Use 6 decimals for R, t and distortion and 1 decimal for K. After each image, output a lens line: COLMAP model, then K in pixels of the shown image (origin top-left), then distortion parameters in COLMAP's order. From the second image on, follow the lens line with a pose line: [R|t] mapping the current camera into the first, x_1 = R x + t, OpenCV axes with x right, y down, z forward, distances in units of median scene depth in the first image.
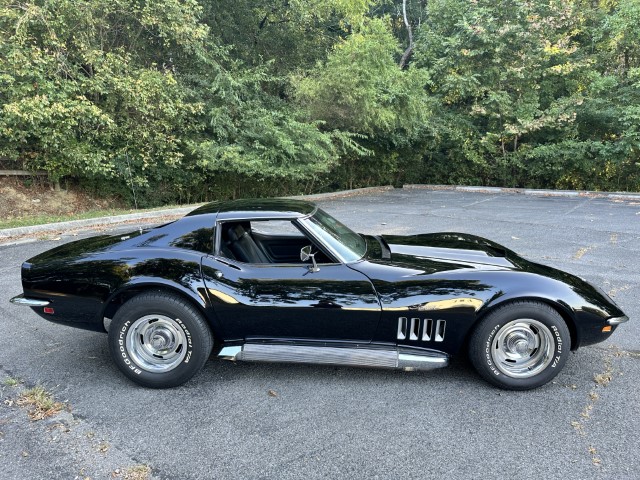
lens RADIAL K [[451.3, 0, 320.0], [0, 451.3, 240.0], [0, 0, 1]] dist [0.076781, -0.121931]
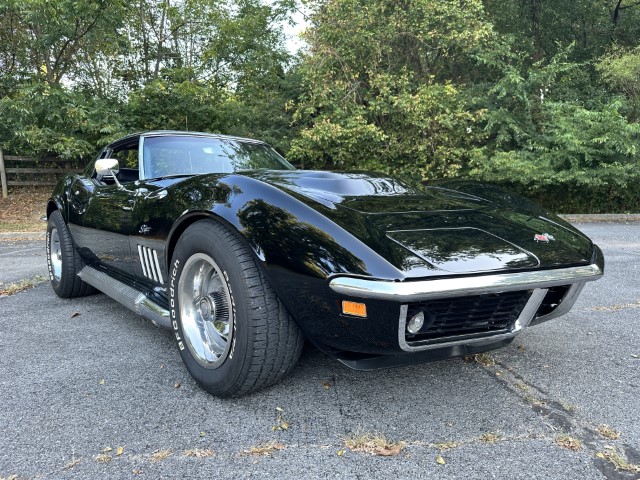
lens RADIAL K [[451.3, 0, 320.0], [0, 451.3, 240.0], [0, 0, 1]] dist [0.076781, -0.121931]
pose [[0.667899, 0.050203, -0.742557, 0.223777], [-0.118480, 0.992171, -0.039490, 0.038446], [0.734761, 0.114354, 0.668618, 0.175388]]
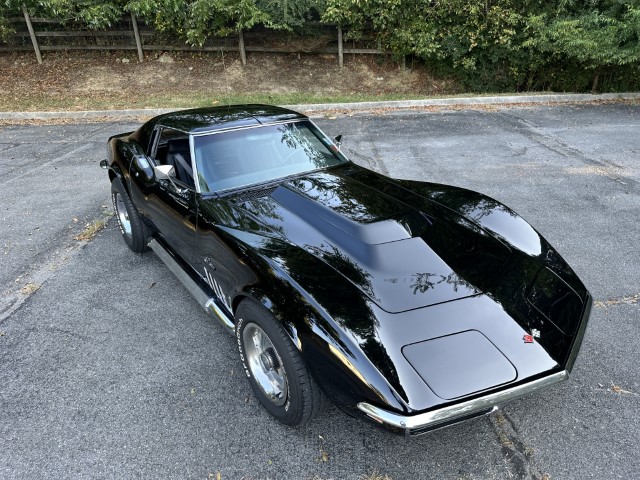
lens RADIAL K [[450.5, 0, 322.9], [0, 450.5, 239.0], [0, 0, 1]] dist [0.041135, -0.055560]
pose [[0.612721, 0.319008, -0.723054, 0.229782], [-0.122472, 0.942187, 0.311905, -0.044376], [0.780752, -0.102557, 0.616367, 0.156026]]
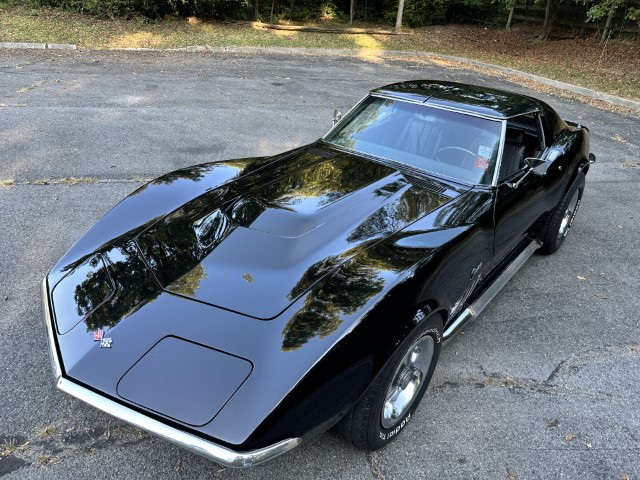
lens RADIAL K [[454.1, 0, 323.9], [0, 454.1, 232.5], [0, 0, 1]] dist [-0.000705, -0.003371]
pose [[-0.635065, 0.317237, -0.704310, 0.214644], [-0.202693, 0.811391, 0.548234, -0.081849], [0.745391, 0.490923, -0.450984, 0.392507]]
